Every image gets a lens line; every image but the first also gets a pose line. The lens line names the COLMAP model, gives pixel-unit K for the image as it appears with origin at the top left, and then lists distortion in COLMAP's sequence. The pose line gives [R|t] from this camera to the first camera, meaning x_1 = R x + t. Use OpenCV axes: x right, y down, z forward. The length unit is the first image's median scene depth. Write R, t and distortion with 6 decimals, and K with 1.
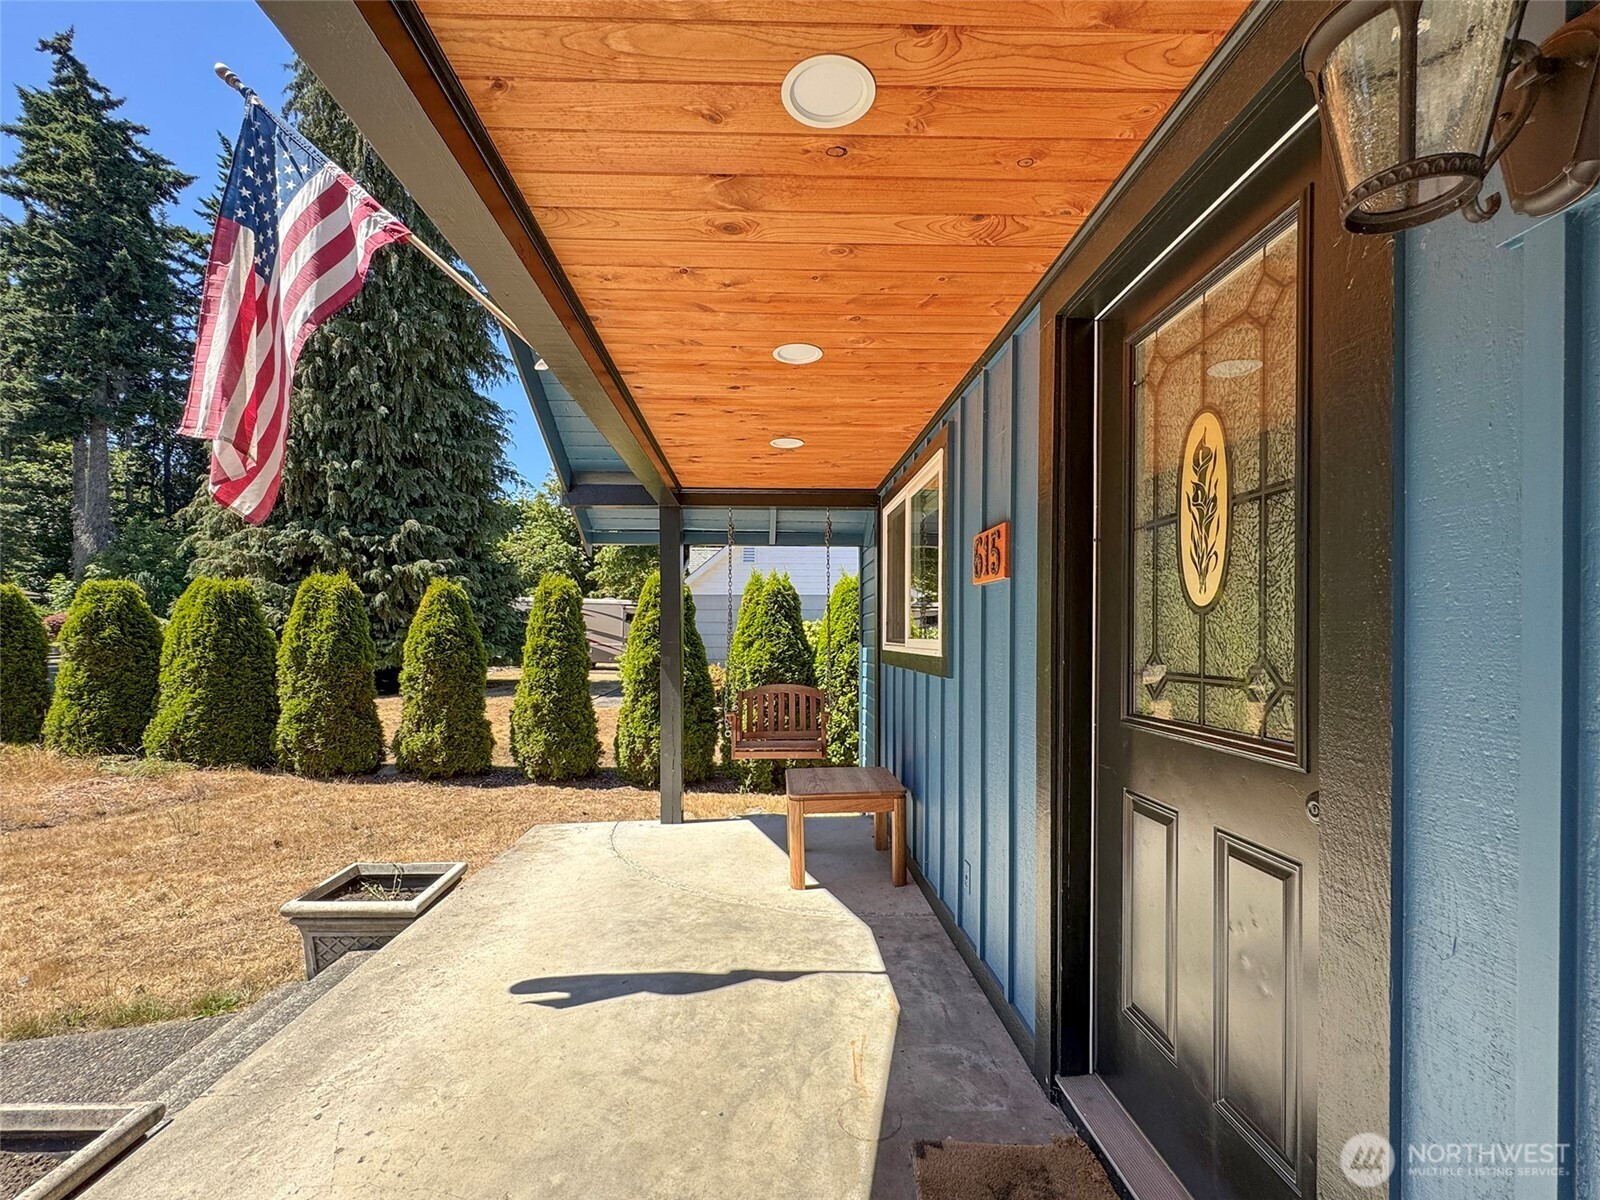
lens RADIAL K [[644.1, 0, 792.6], [0, 644.1, 636.5], [0, 0, 1]] dist [0.000082, 0.000005]
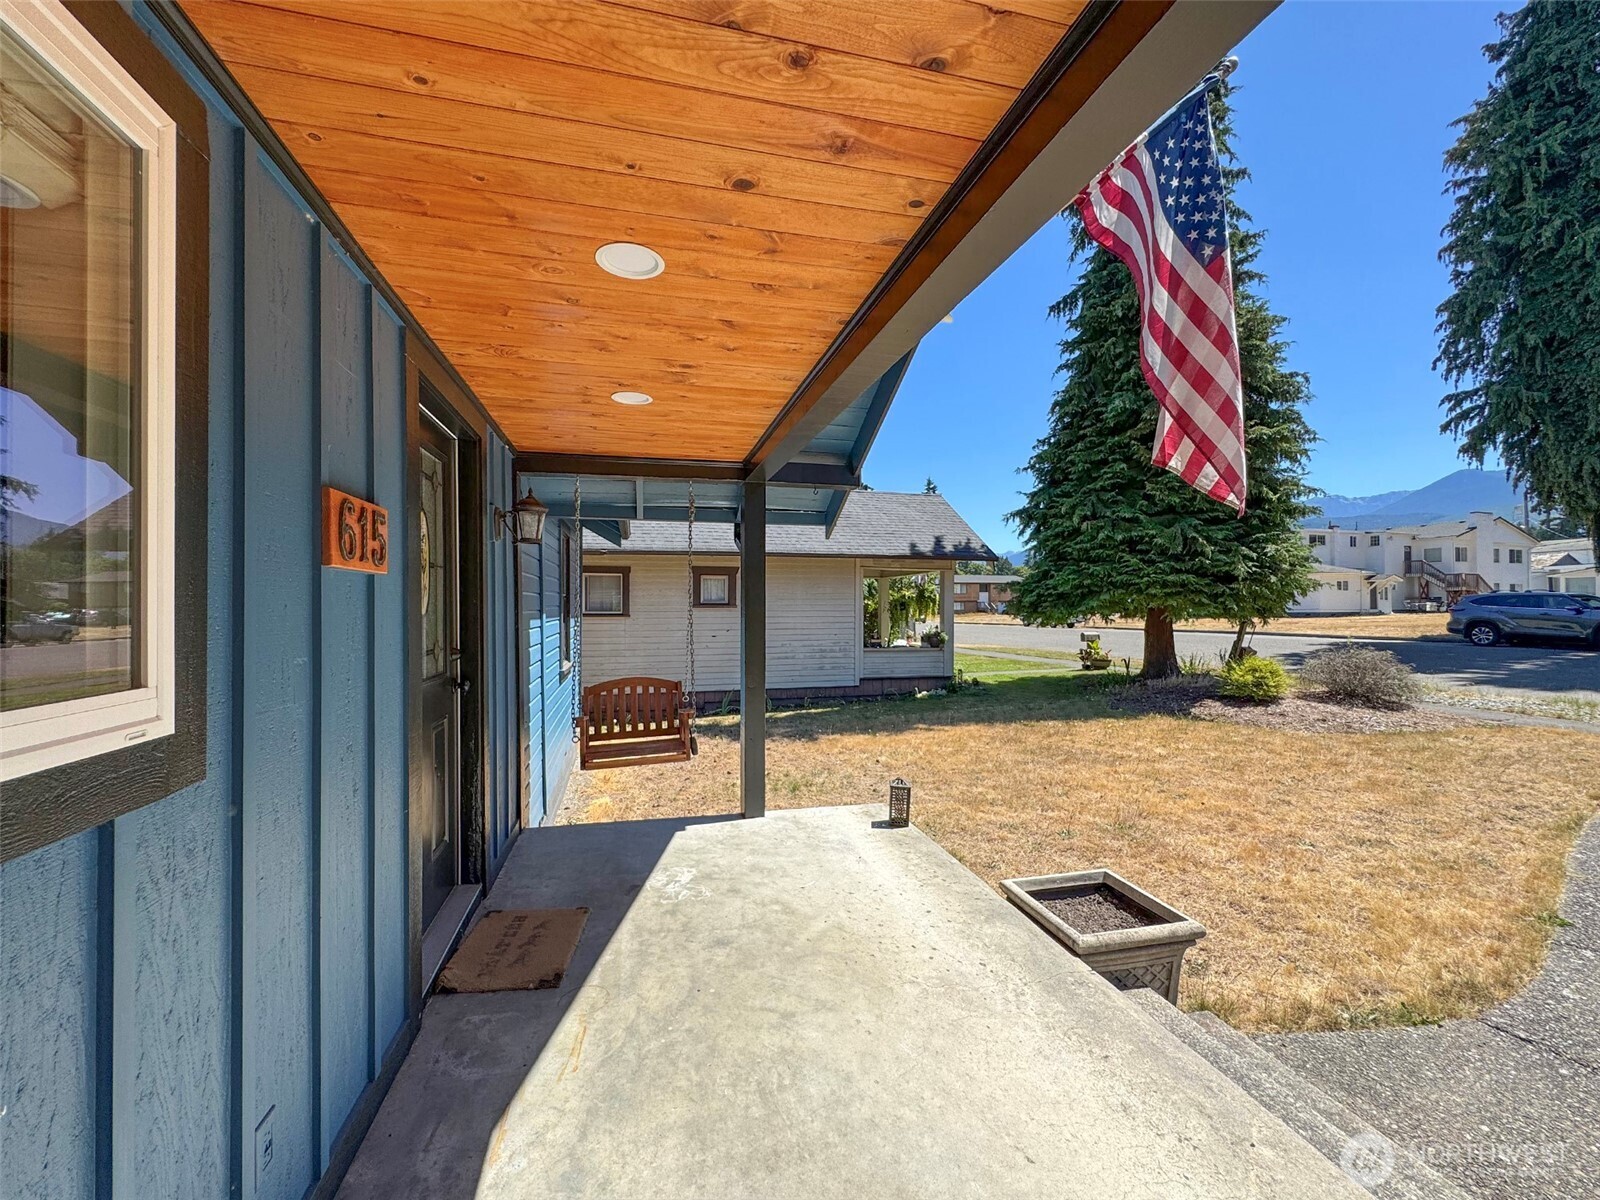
lens RADIAL K [[645.4, 0, 800.0], [0, 645.4, 600.0], [0, 0, 1]] dist [0.000136, 0.000005]
pose [[-0.978777, -0.000765, -0.204928, -0.036853], [0.000281, 0.999987, -0.005074, -0.056221], [0.204929, -0.005024, -0.978764, 2.129168]]
